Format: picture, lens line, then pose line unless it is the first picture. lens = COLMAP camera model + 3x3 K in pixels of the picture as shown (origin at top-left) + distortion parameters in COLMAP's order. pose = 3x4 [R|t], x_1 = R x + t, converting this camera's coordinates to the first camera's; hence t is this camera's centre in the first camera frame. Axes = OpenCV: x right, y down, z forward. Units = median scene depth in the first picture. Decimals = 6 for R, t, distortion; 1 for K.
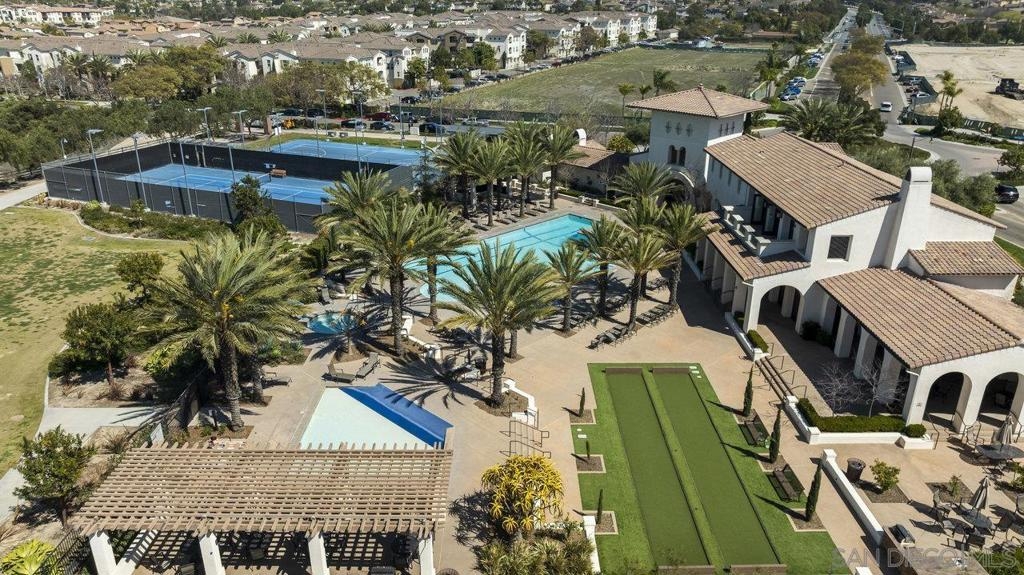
lens RADIAL K [[719.4, 0, 512.0], [0, 719.4, 287.5], [0, 0, 1]] dist [0.001706, 0.000298]
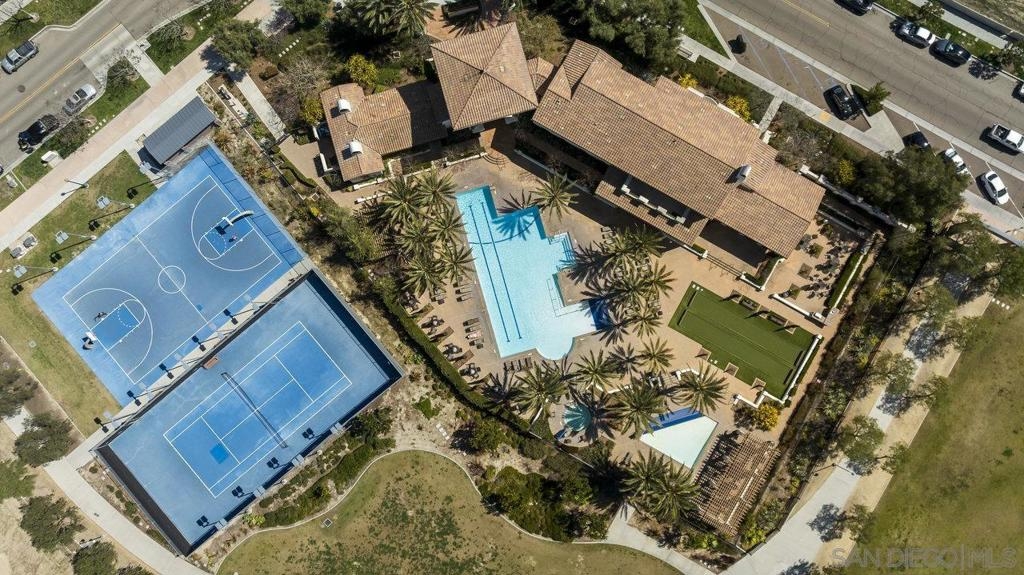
lens RADIAL K [[719.4, 0, 512.0], [0, 719.4, 287.5], [0, 0, 1]] dist [0.001706, 0.000298]
pose [[0.489833, -0.871785, 0.007388, -0.040506], [0.328720, 0.192534, 0.924594, -2.113646], [-0.807469, -0.450468, 0.380882, 0.613136]]
